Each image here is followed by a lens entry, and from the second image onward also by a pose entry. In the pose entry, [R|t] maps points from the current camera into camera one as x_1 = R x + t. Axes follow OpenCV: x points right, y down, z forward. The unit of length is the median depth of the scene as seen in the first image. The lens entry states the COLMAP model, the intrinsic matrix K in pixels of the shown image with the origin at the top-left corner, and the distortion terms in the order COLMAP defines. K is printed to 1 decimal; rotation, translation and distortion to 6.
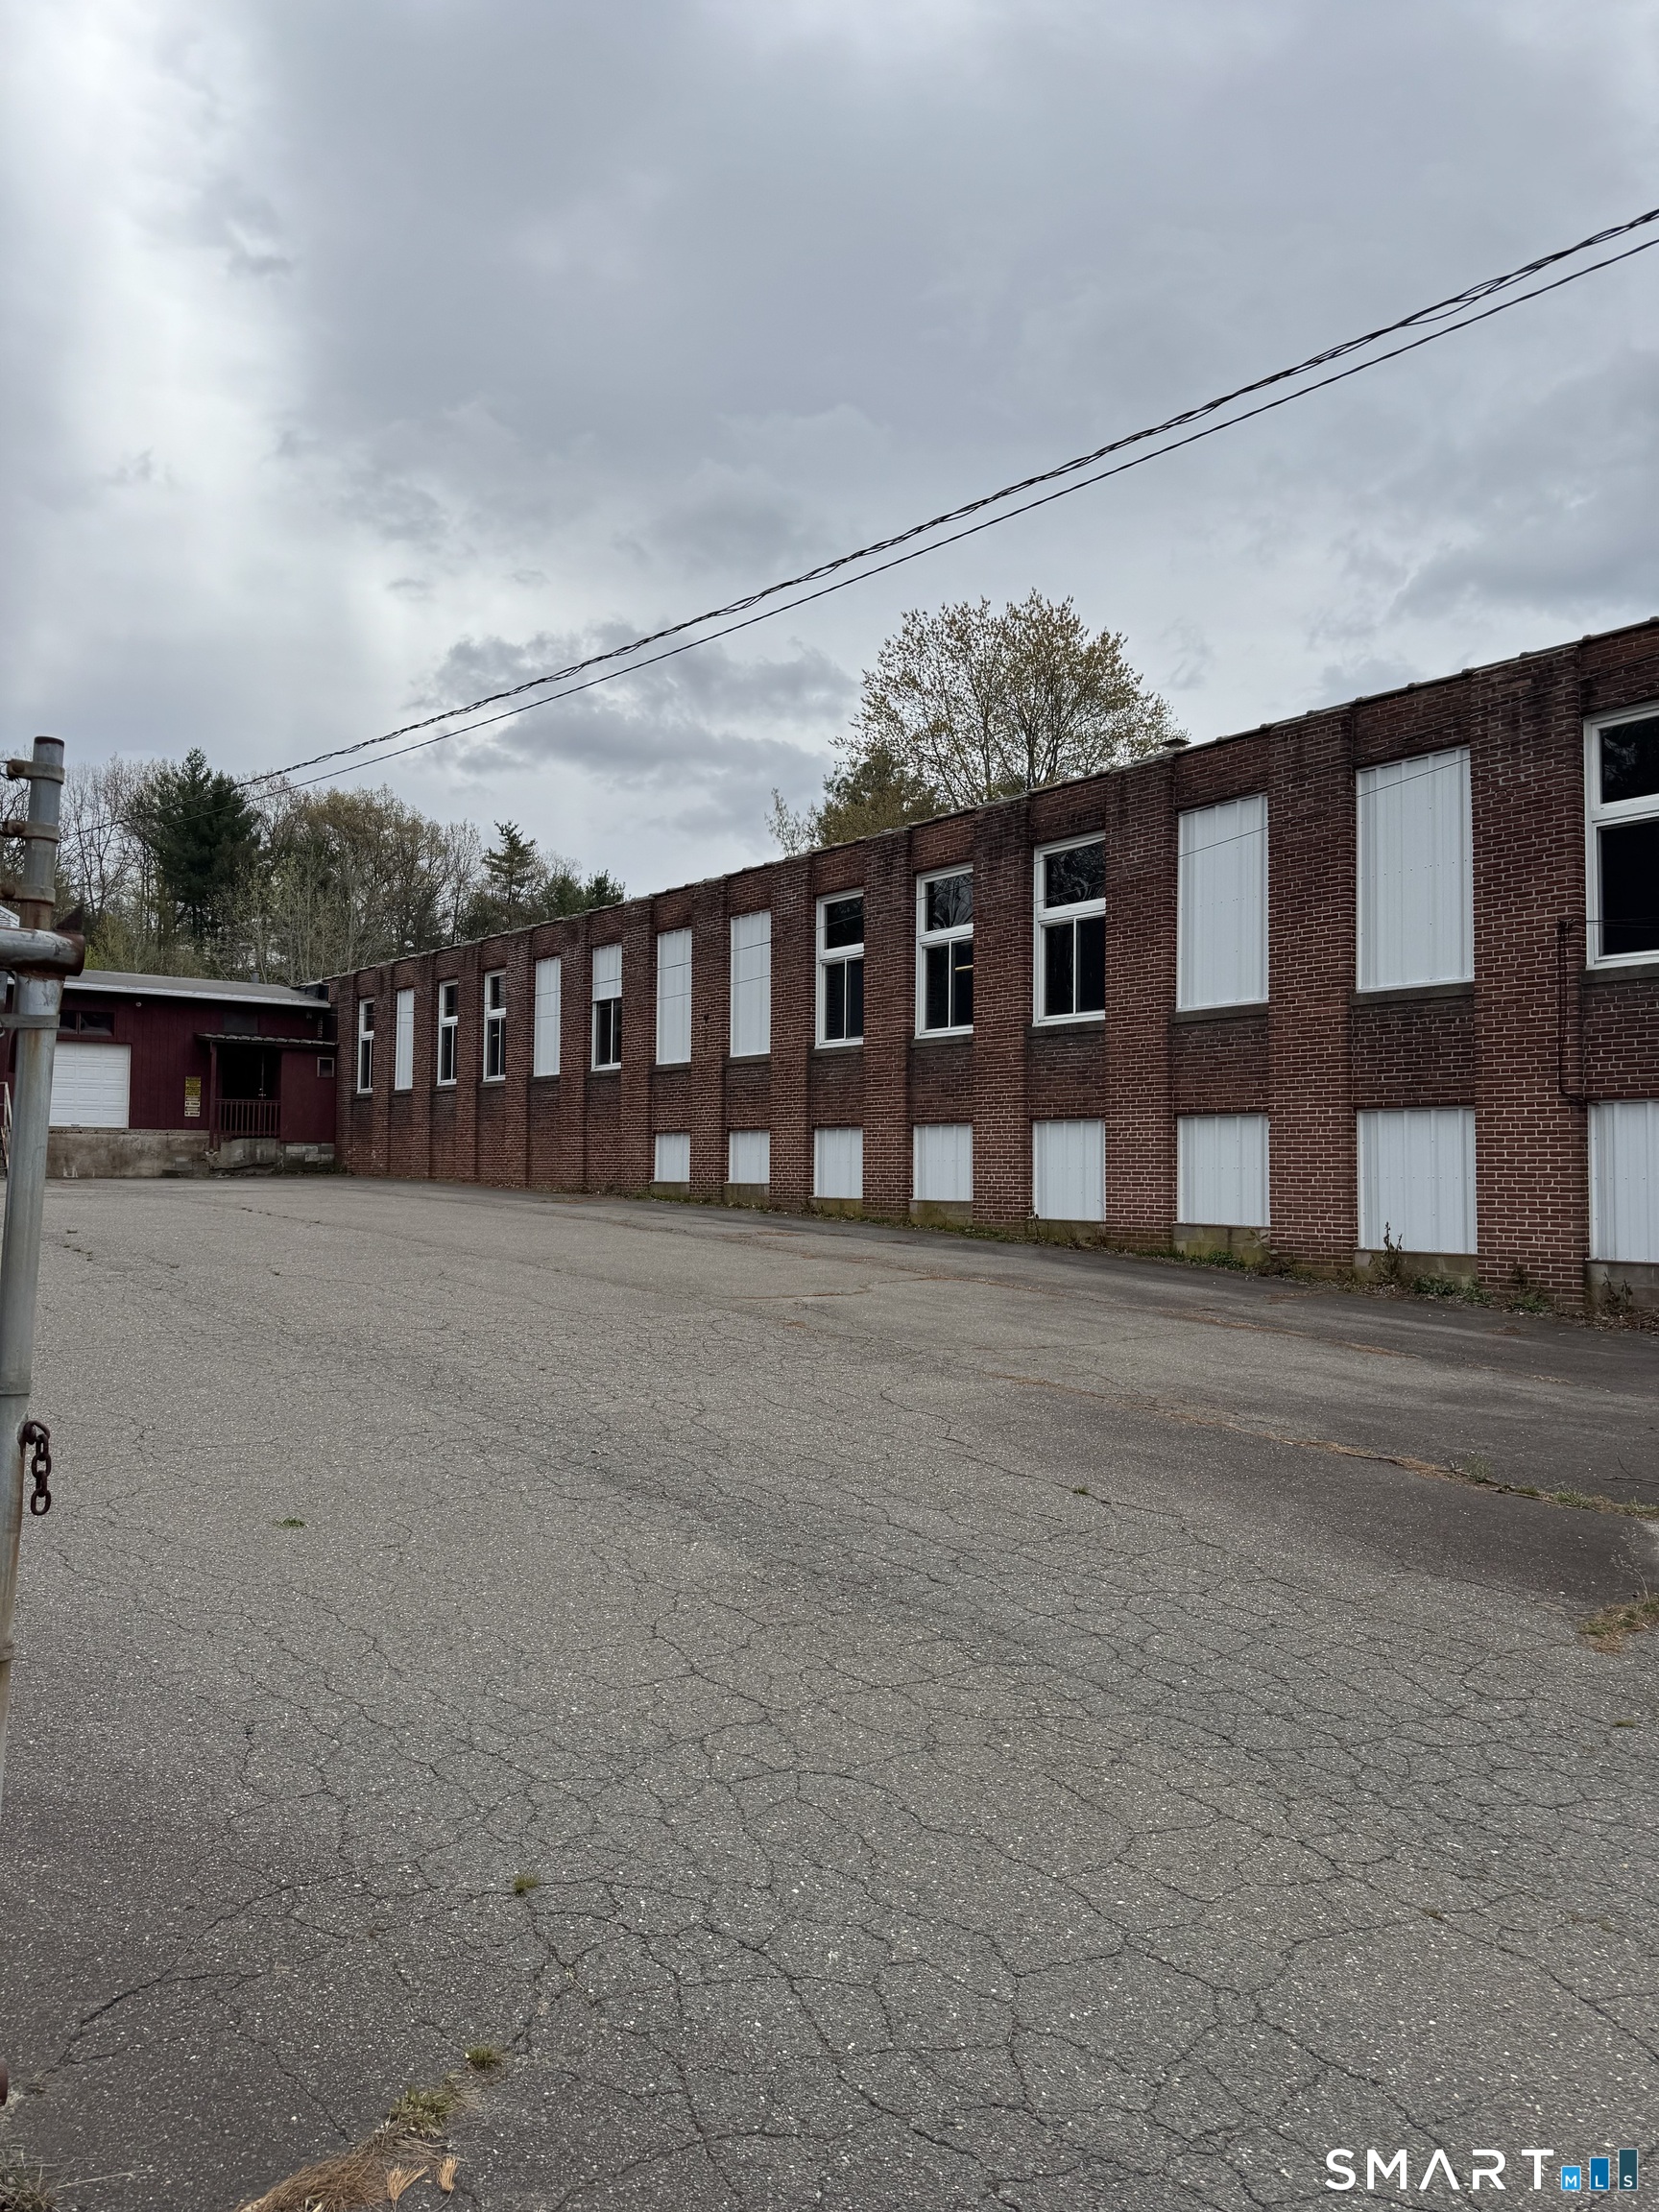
lens RADIAL K [[1535.5, 0, 829.5], [0, 1535.5, 1106.0], [0, 0, 1]] dist [0.123267, -0.175713]
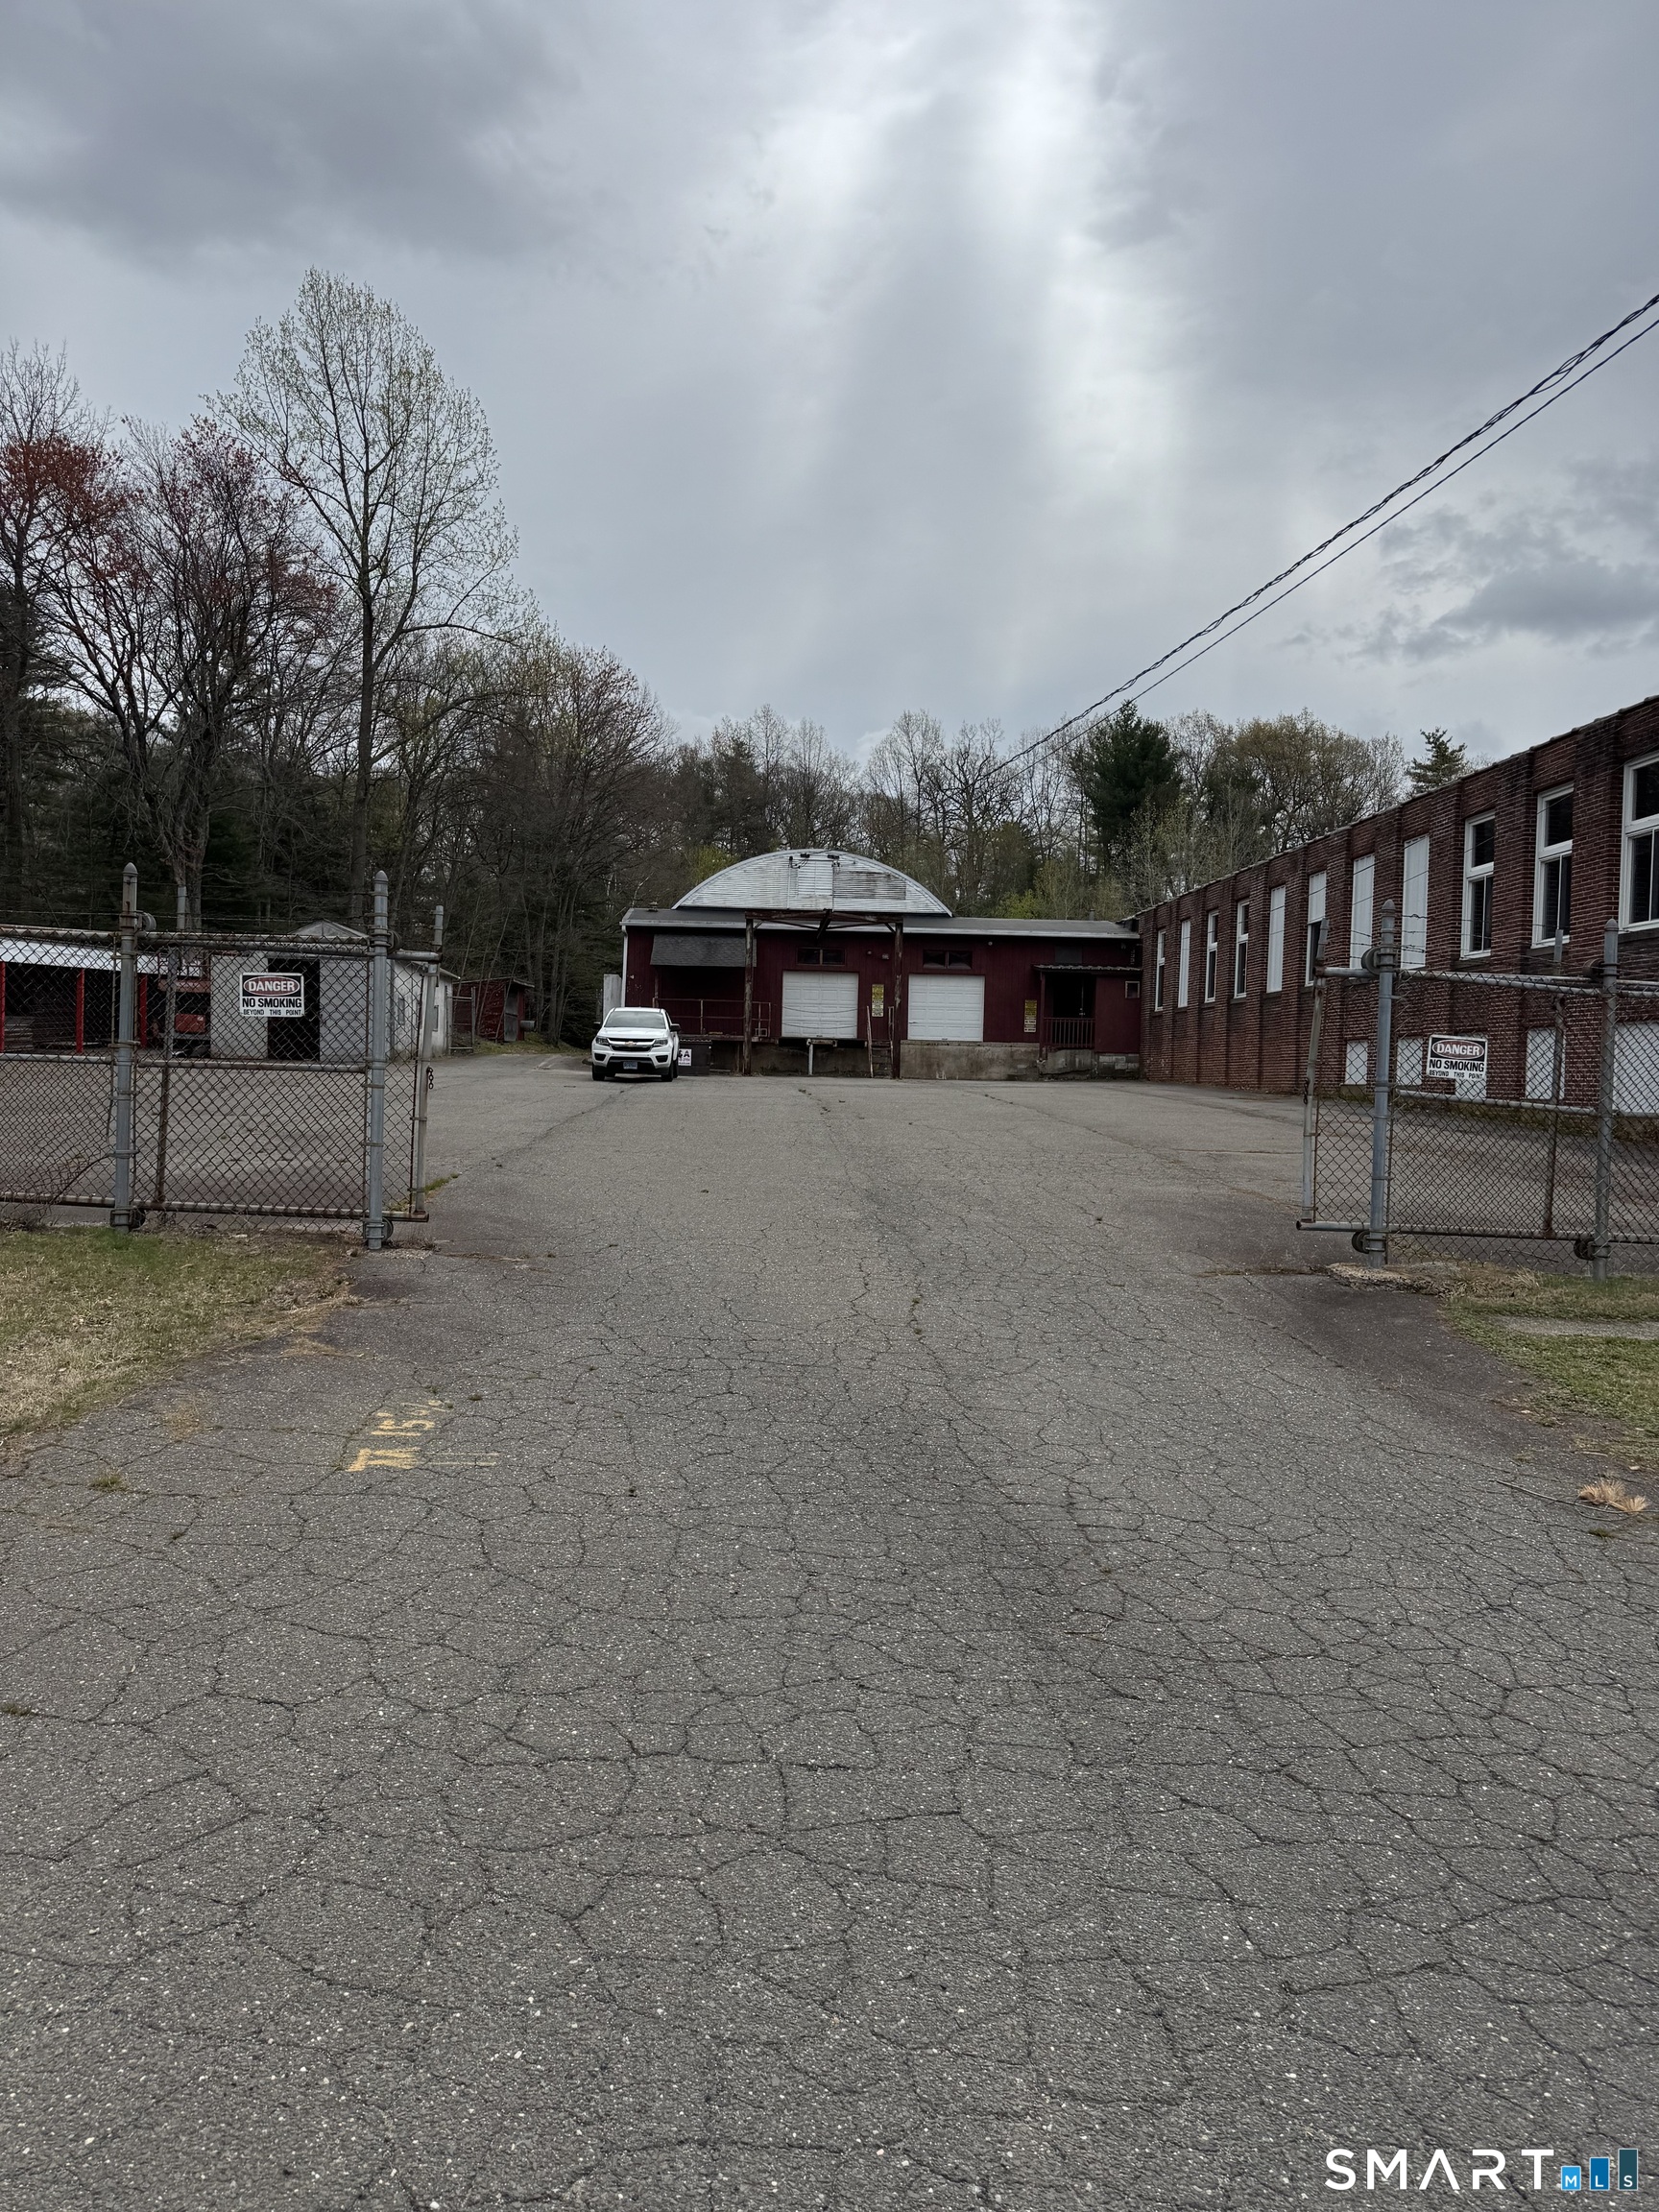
lens RADIAL K [[1535.5, 0, 829.5], [0, 1535.5, 1106.0], [0, 0, 1]] dist [0.123267, -0.175713]
pose [[0.827376, 0.022111, -0.561213, 0.149163], [0.005829, 0.998833, 0.047946, 0.006076], [0.561619, -0.042941, 0.826281, -0.101888]]
